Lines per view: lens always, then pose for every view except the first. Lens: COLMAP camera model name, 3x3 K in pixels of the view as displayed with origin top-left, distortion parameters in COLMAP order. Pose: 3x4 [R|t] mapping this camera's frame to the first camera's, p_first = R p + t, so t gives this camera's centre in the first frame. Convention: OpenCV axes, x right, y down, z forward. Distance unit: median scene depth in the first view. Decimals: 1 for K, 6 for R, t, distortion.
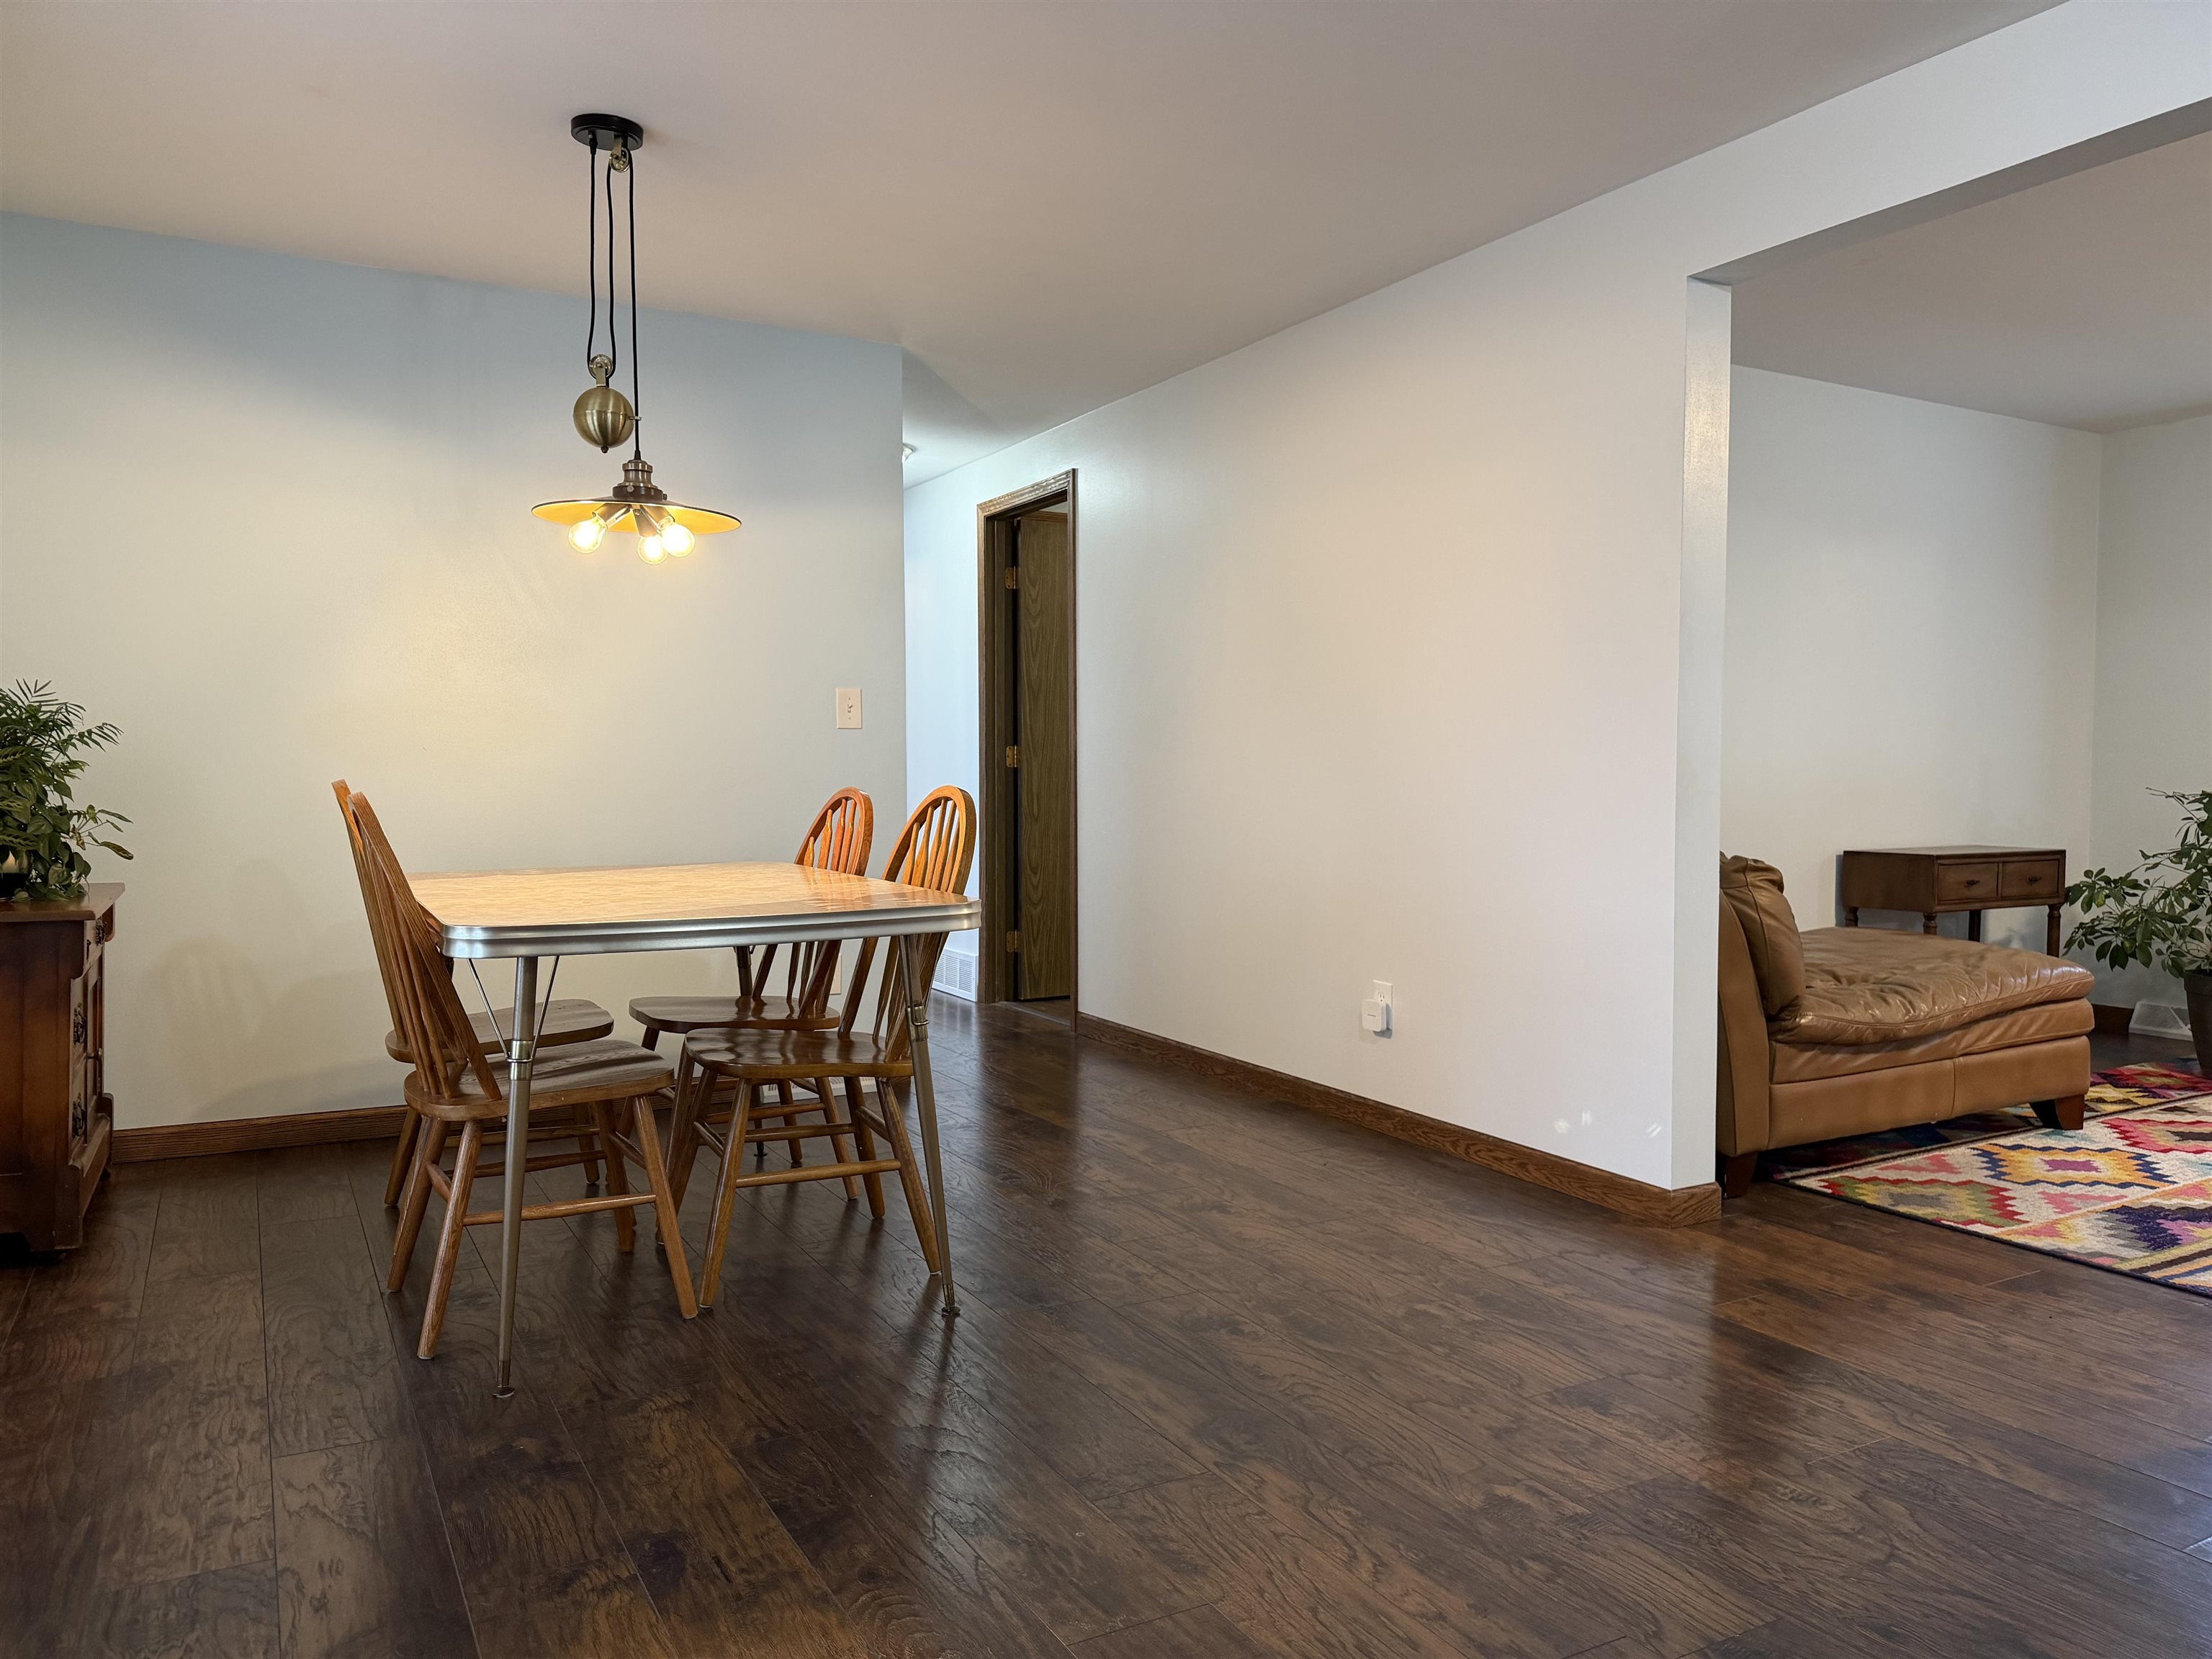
lens RADIAL K [[1556.3, 0, 1106.0], [0, 1556.3, 829.5], [0, 0, 1]] dist [0.035270, -0.051083]
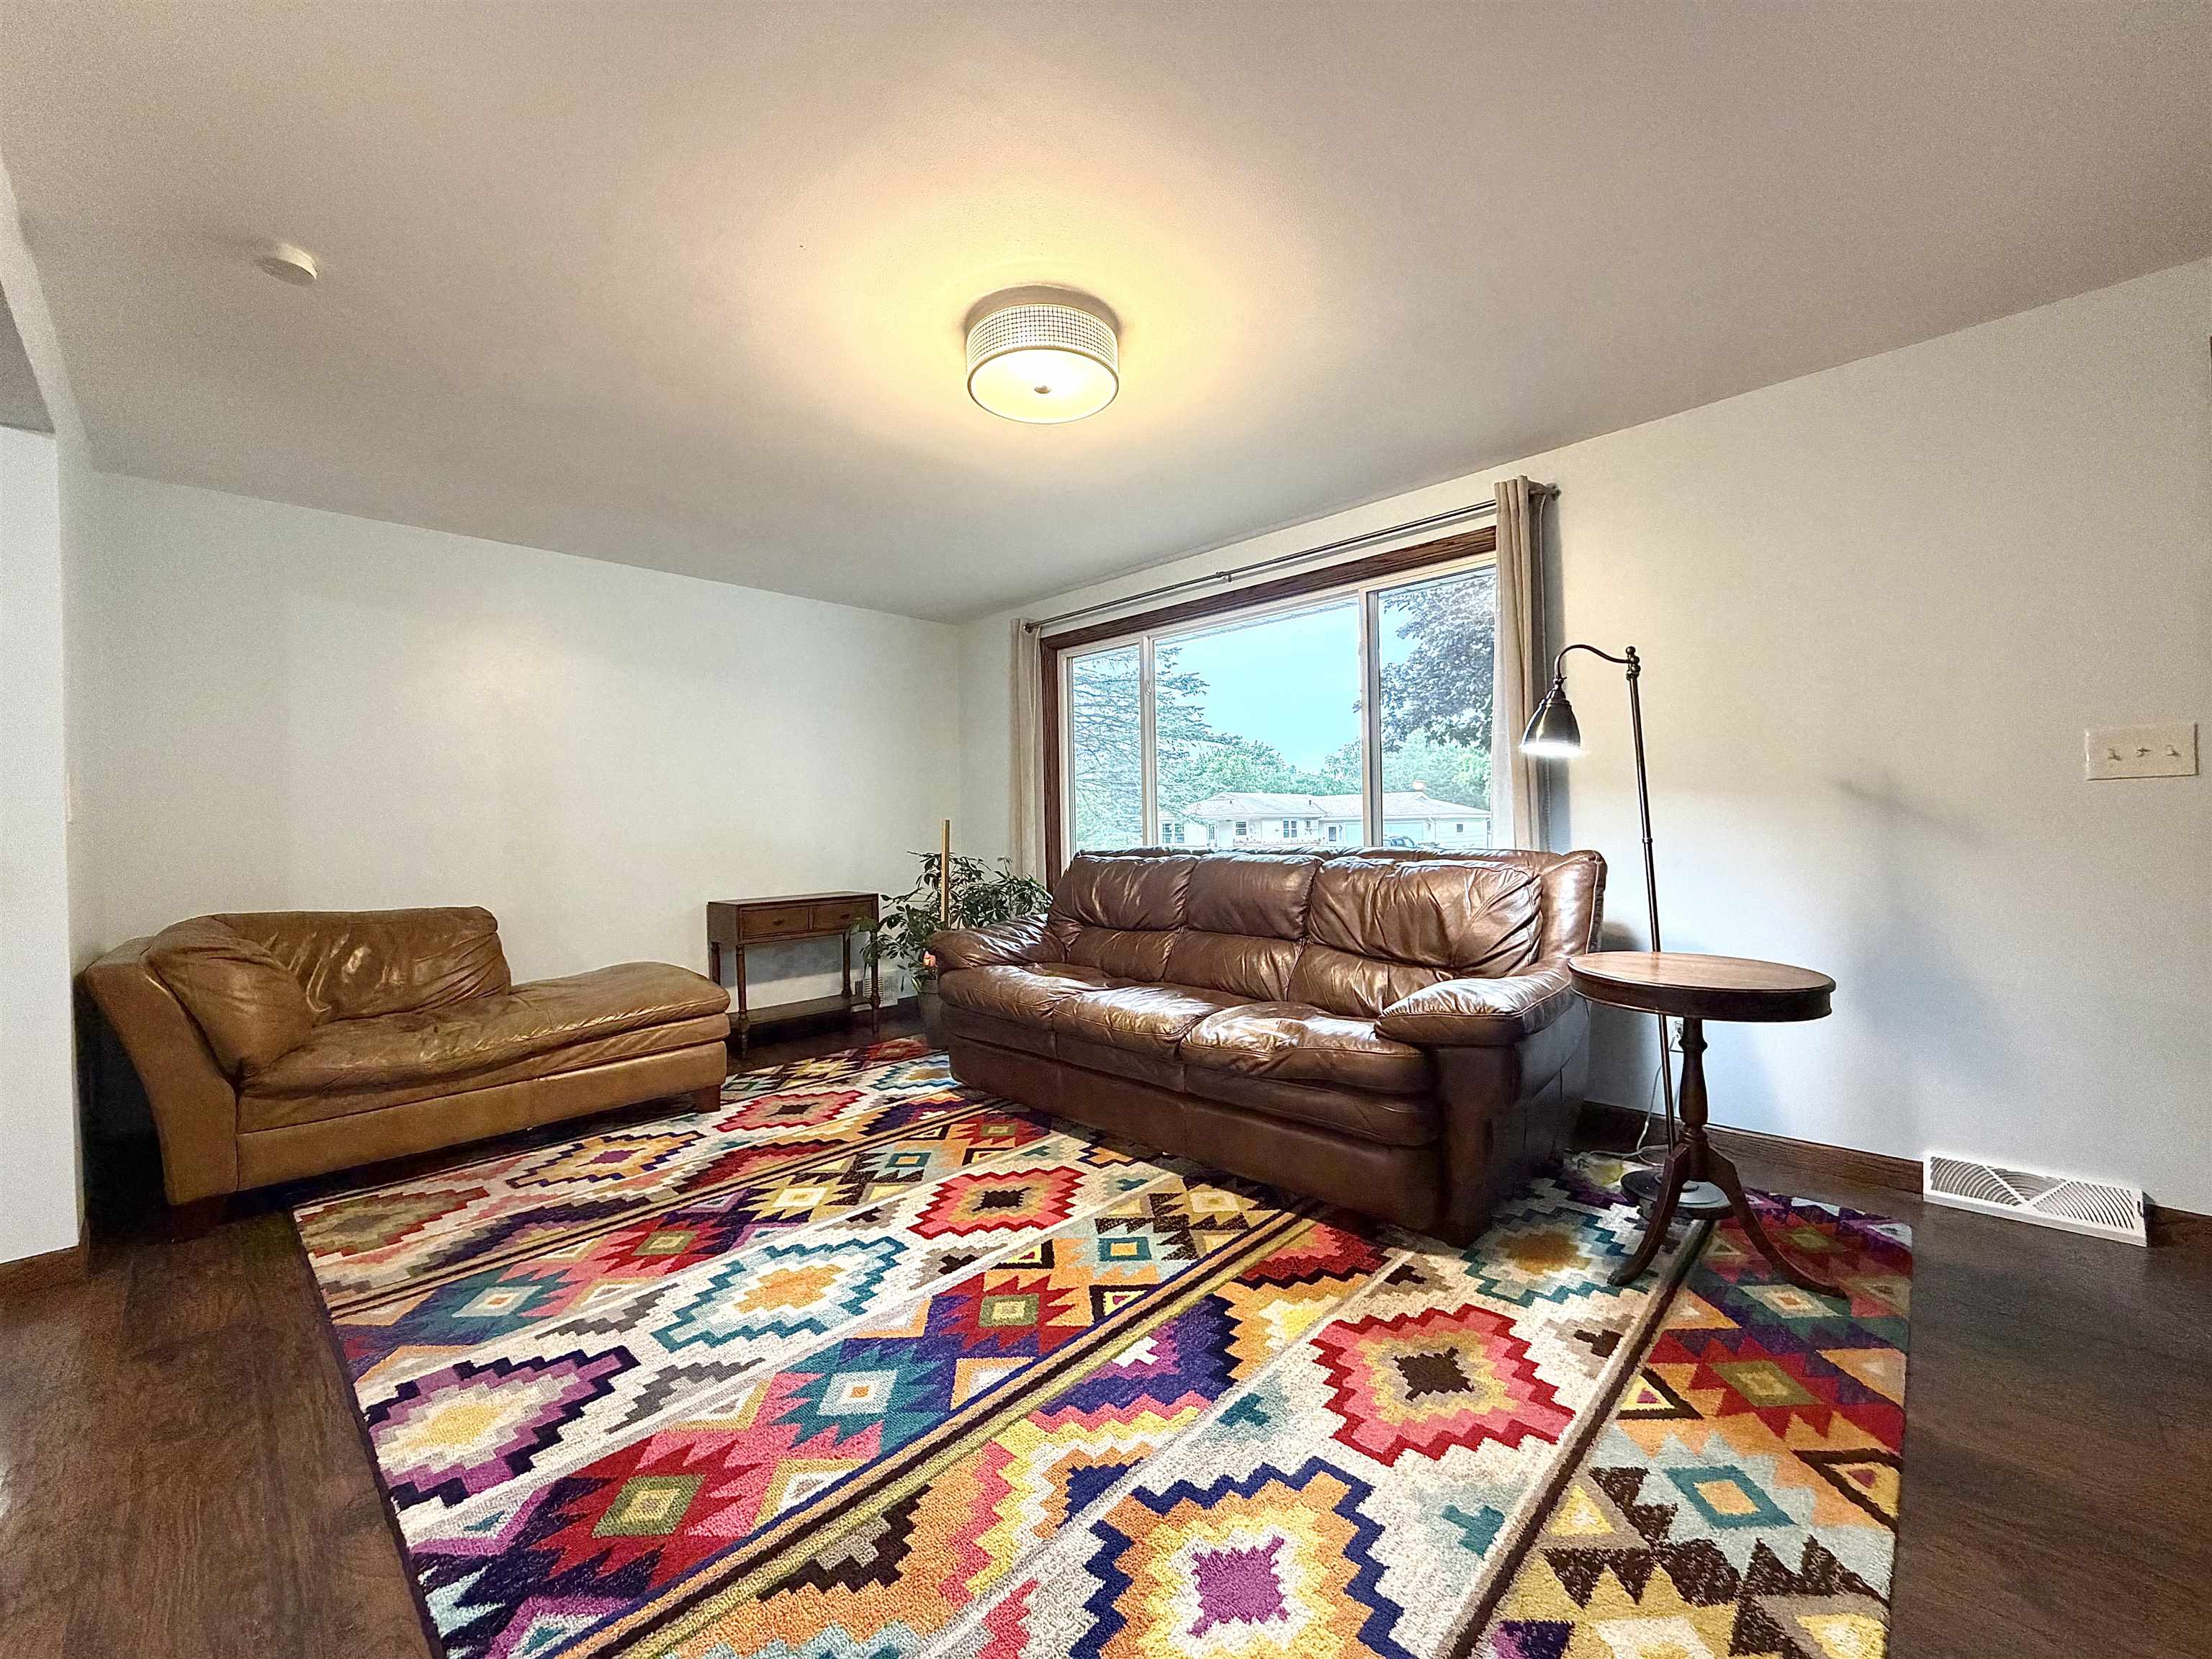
lens RADIAL K [[884.1, 0, 1103.9], [0, 884.1, 826.8], [0, 0, 1]] dist [0.000434, -0.000492]
pose [[0.958746, -0.021398, 0.283457, 0.934467], [0.033316, 0.998749, -0.037291, -0.020902], [-0.282304, 0.045196, 0.958260, 0.198217]]
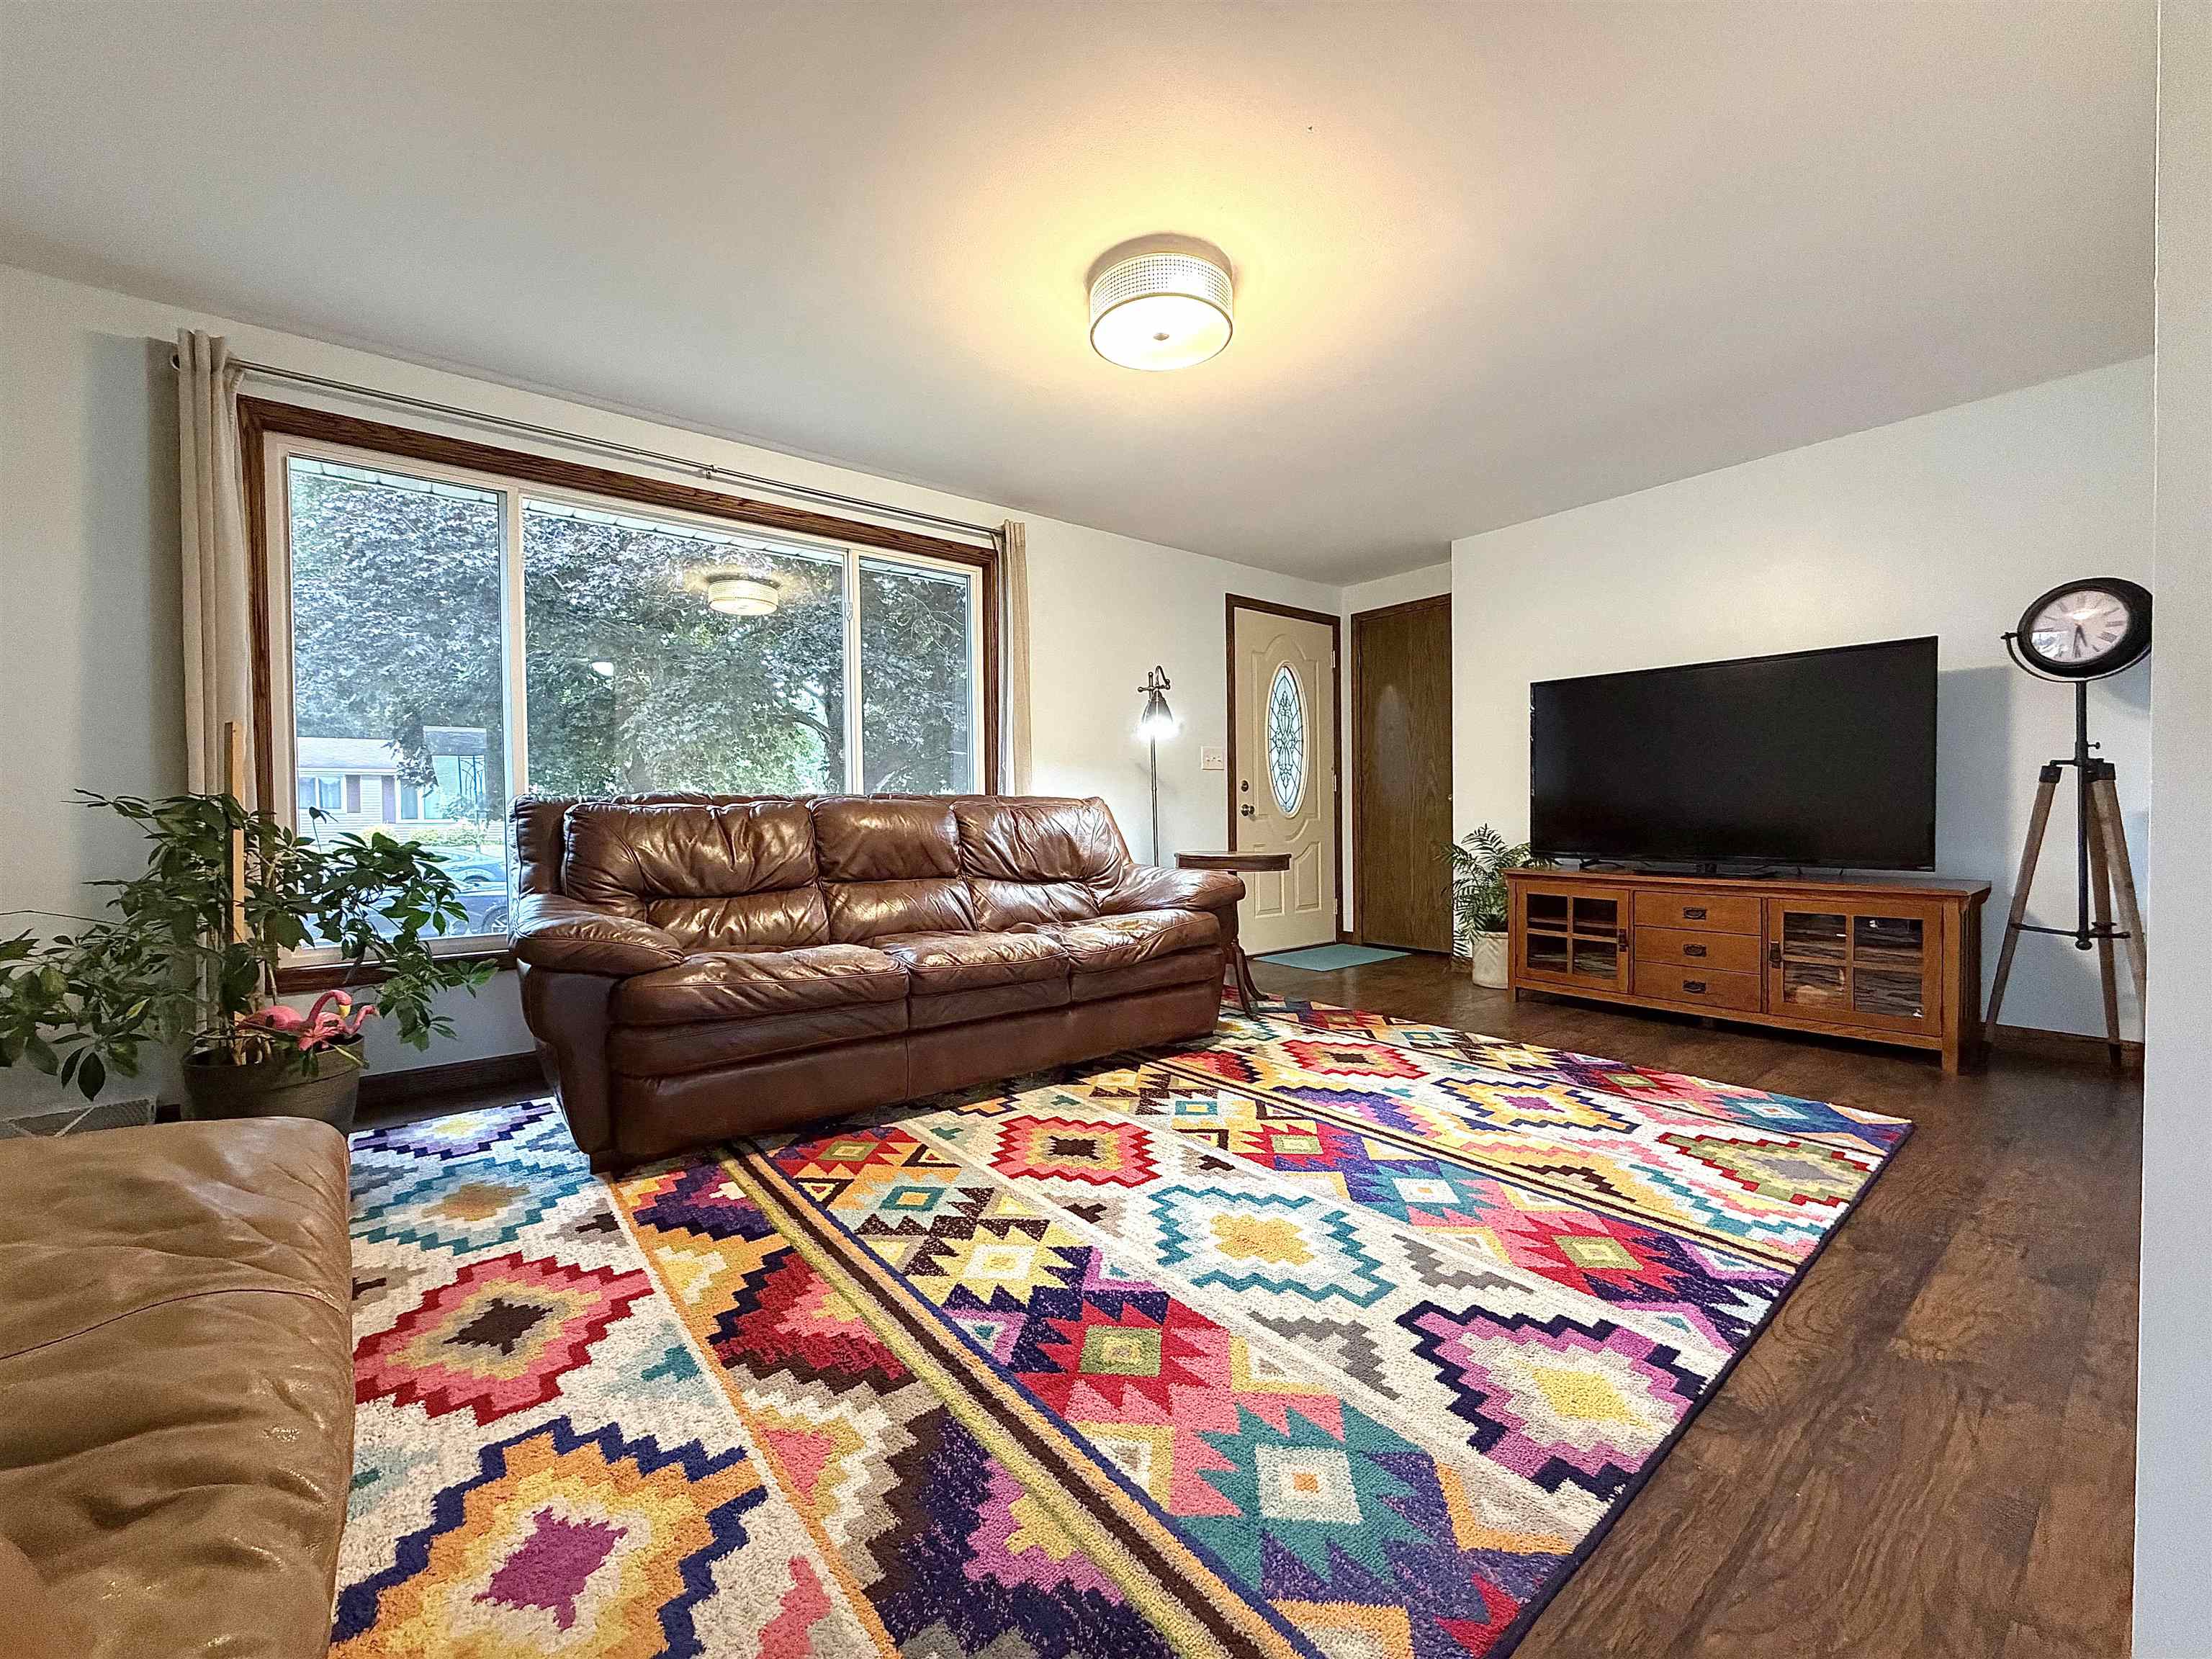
lens RADIAL K [[884.1, 0, 1103.9], [0, 884.1, 826.8], [0, 0, 1]] dist [0.000434, -0.000492]
pose [[-0.162930, -0.015261, 0.986520, 0.386893], [0.047942, 0.998577, 0.023366, -0.001878], [-0.985472, 0.051103, -0.161966, 1.015560]]
